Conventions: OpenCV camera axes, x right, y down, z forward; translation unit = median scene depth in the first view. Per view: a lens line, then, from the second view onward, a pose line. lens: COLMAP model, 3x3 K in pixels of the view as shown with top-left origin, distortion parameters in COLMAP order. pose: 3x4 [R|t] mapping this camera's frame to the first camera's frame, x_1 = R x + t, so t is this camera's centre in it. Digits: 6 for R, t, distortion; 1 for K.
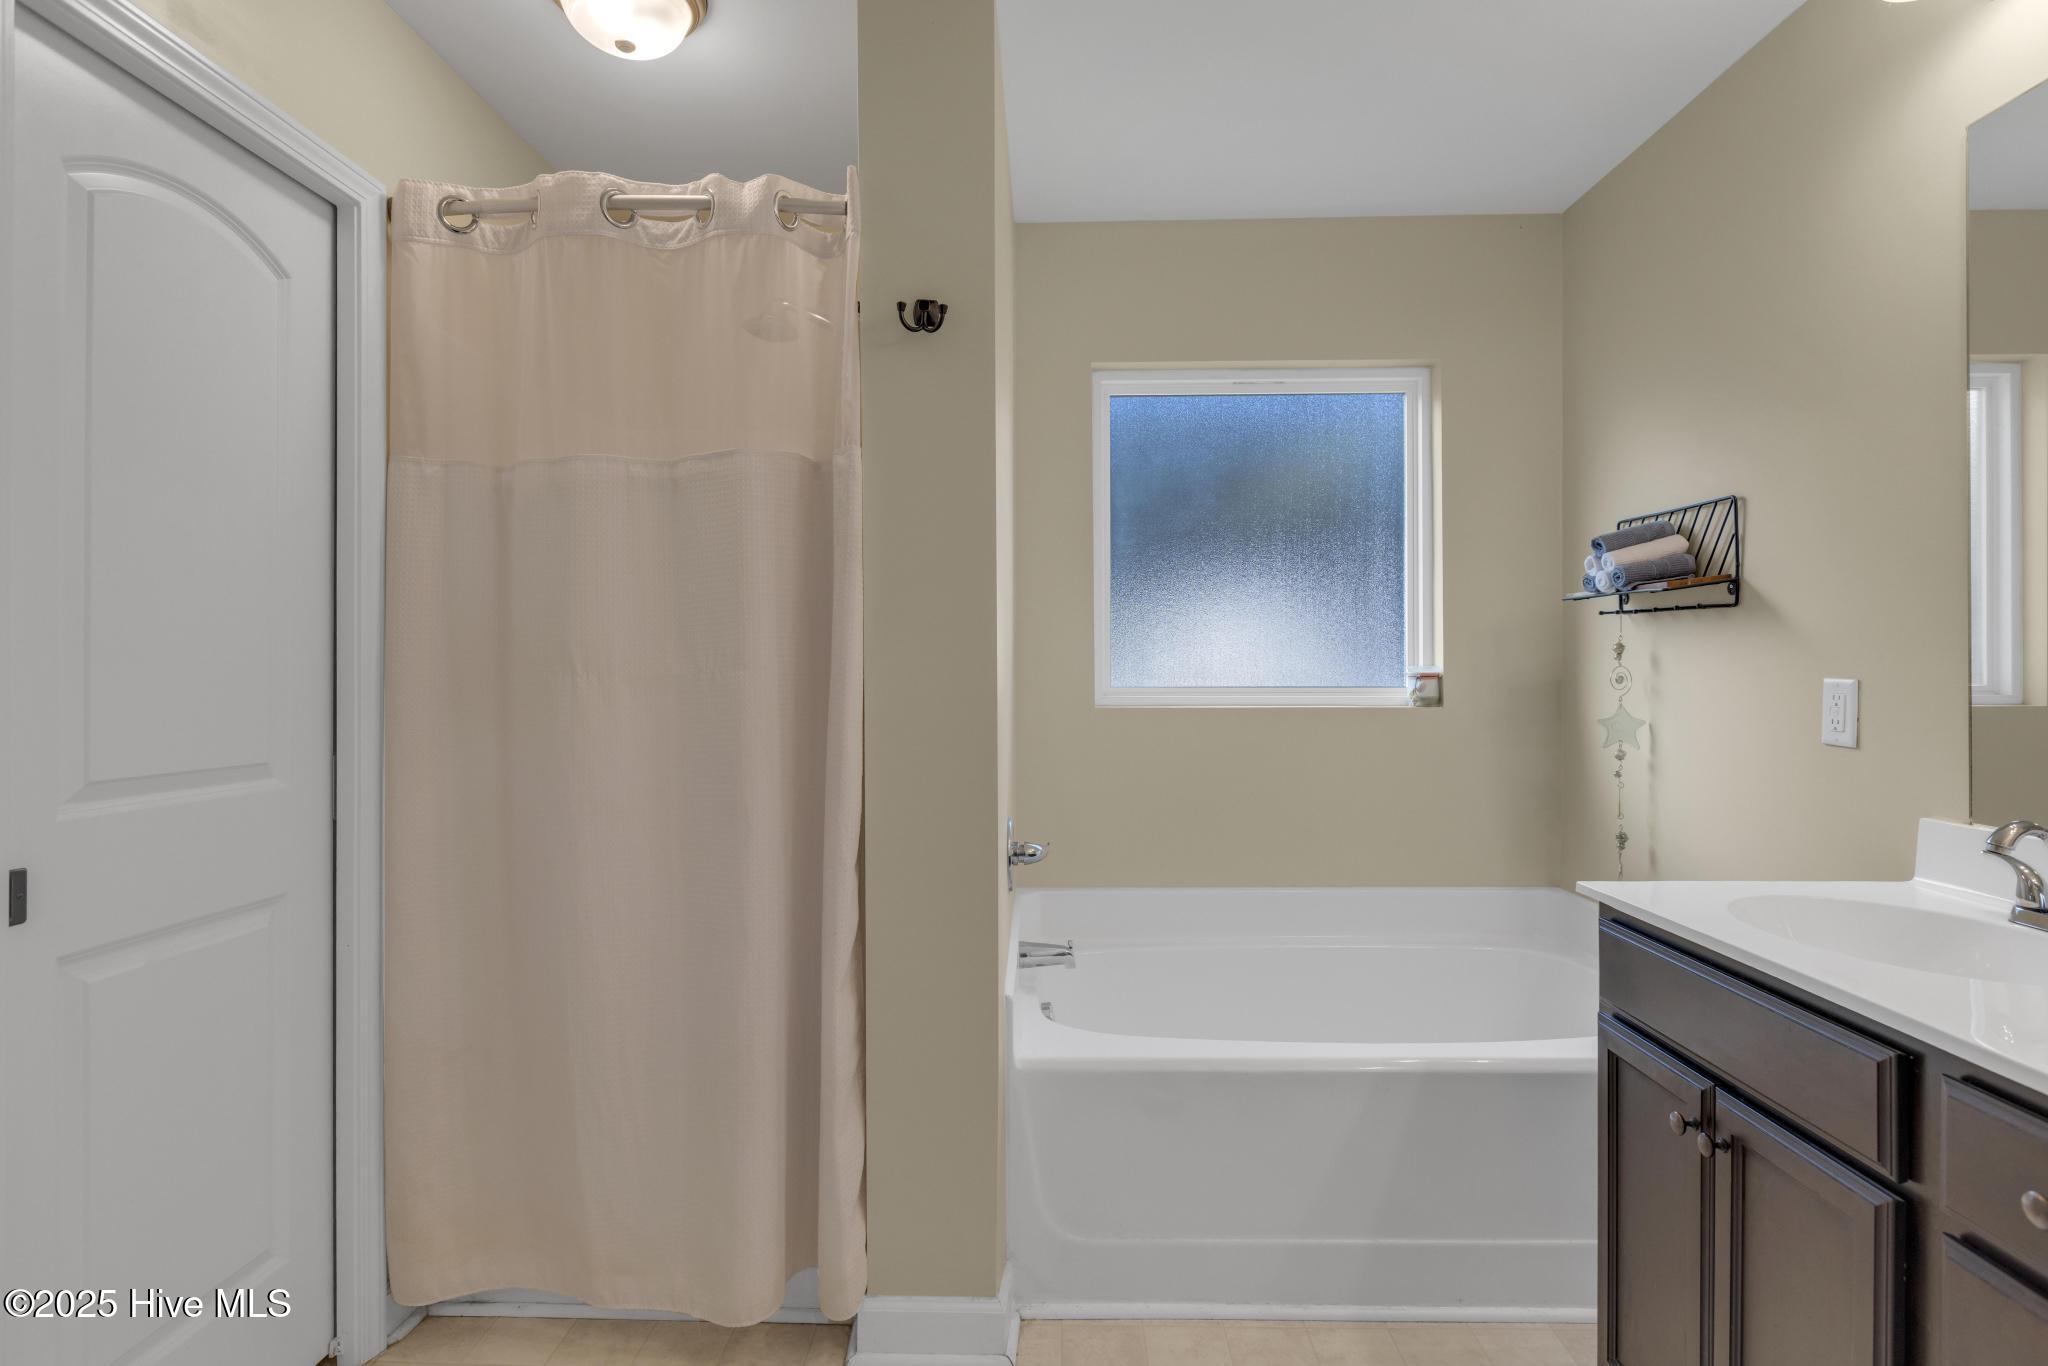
lens RADIAL K [[1009.9, 0, 1028.6], [0, 1009.9, 637.7], [0, 0, 1]] dist [-0.000364, -0.000423]
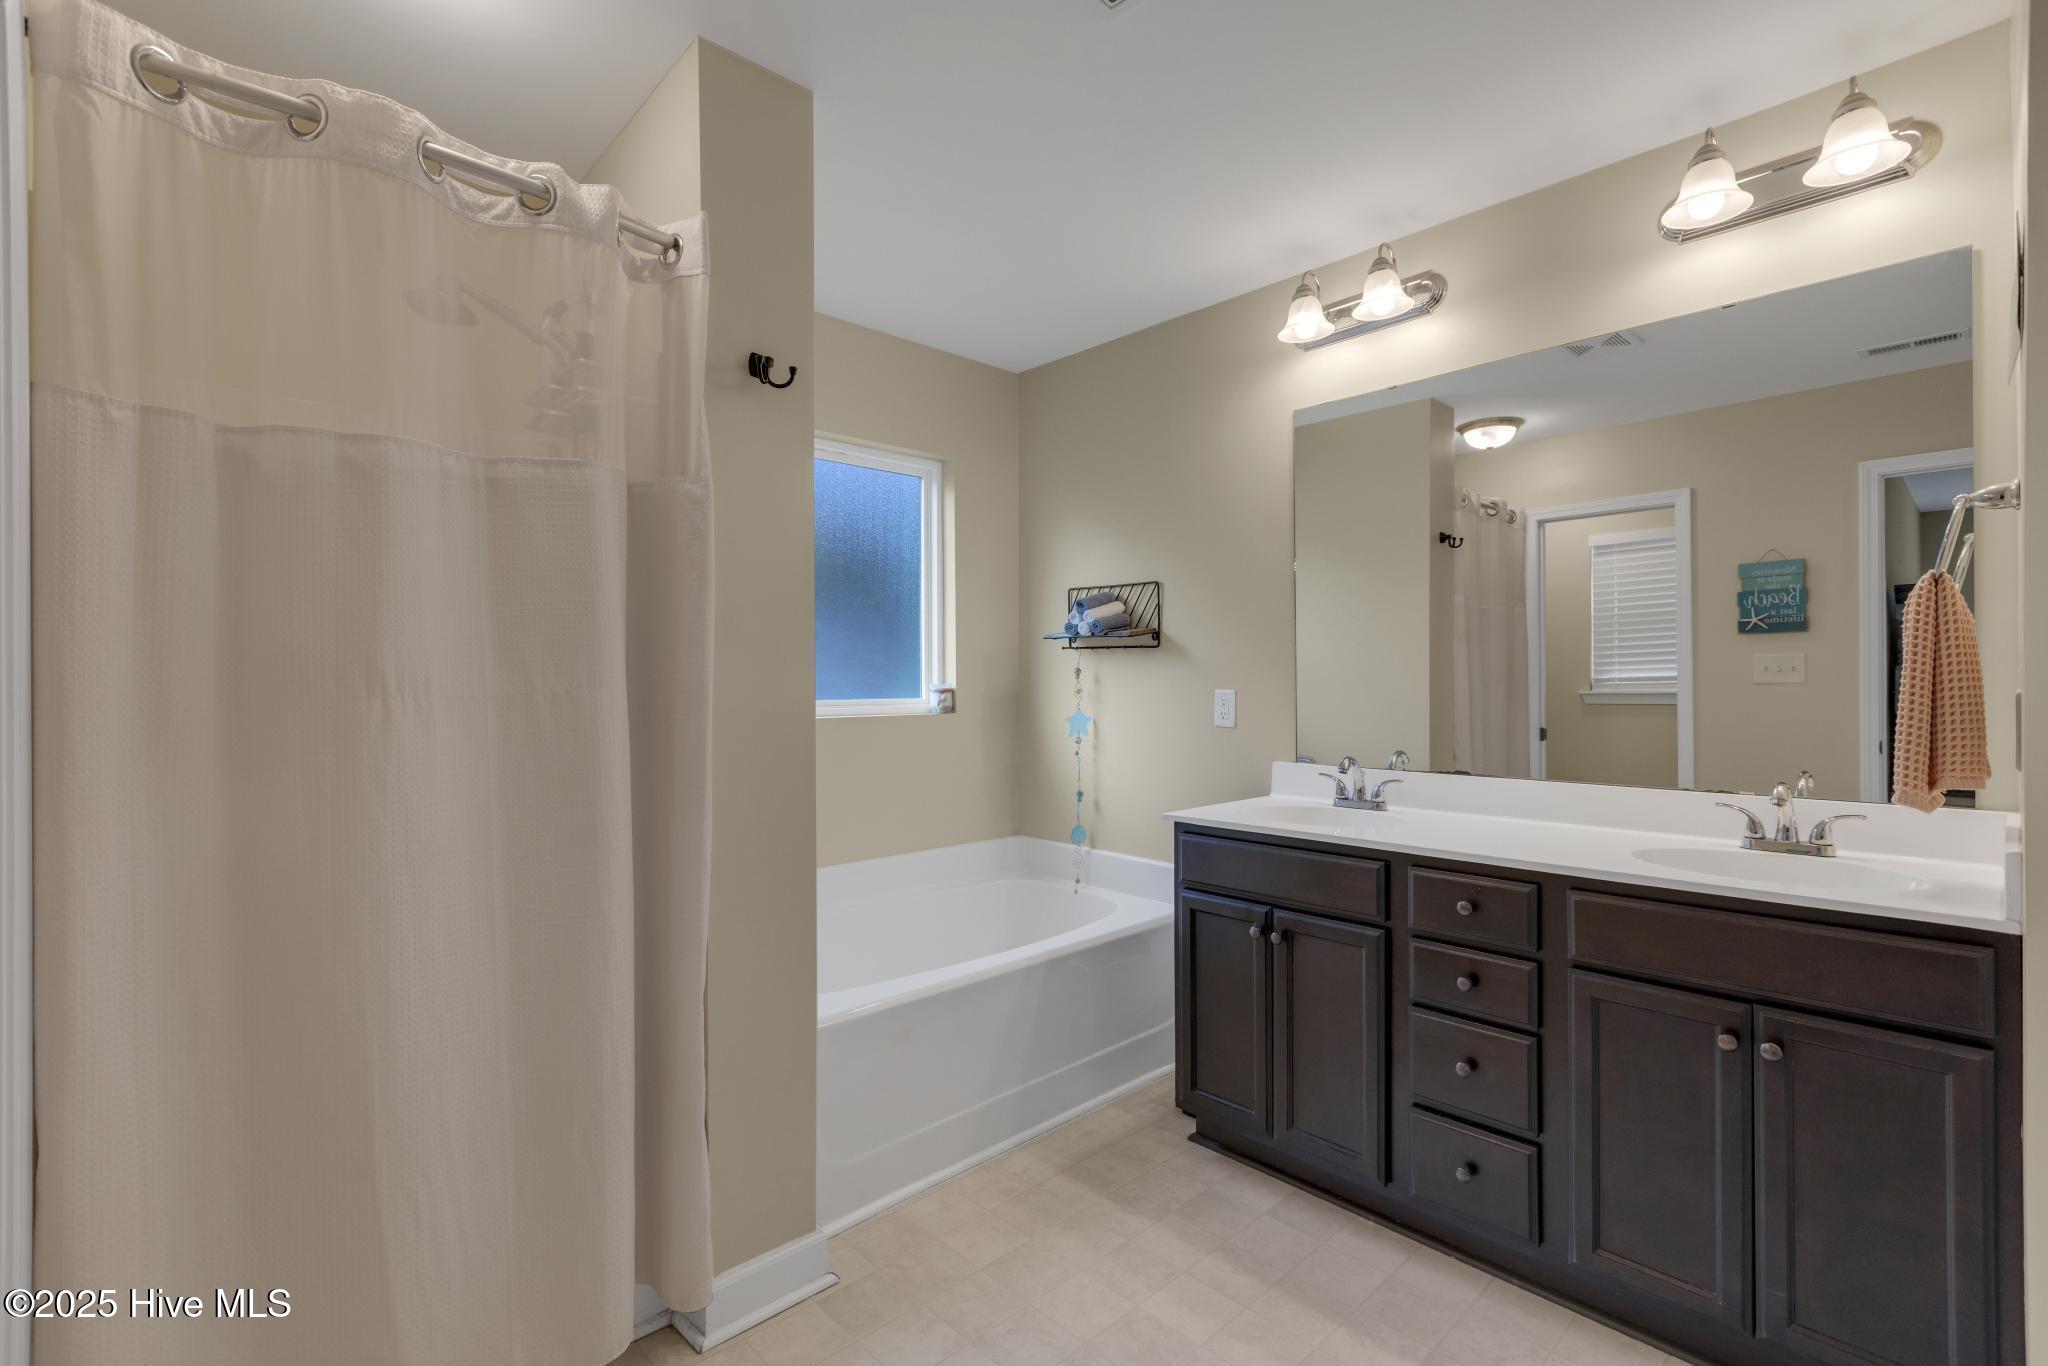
lens RADIAL K [[912.6, 0, 1021.6], [0, 912.6, 650.1], [0, 0, 1]] dist [0.000454, 0.000067]
pose [[0.713682, 0.022950, 0.700094, -0.525592], [-0.017428, 0.999736, -0.015006, 0.000389], [-0.700253, -0.001492, 0.713893, 0.074739]]
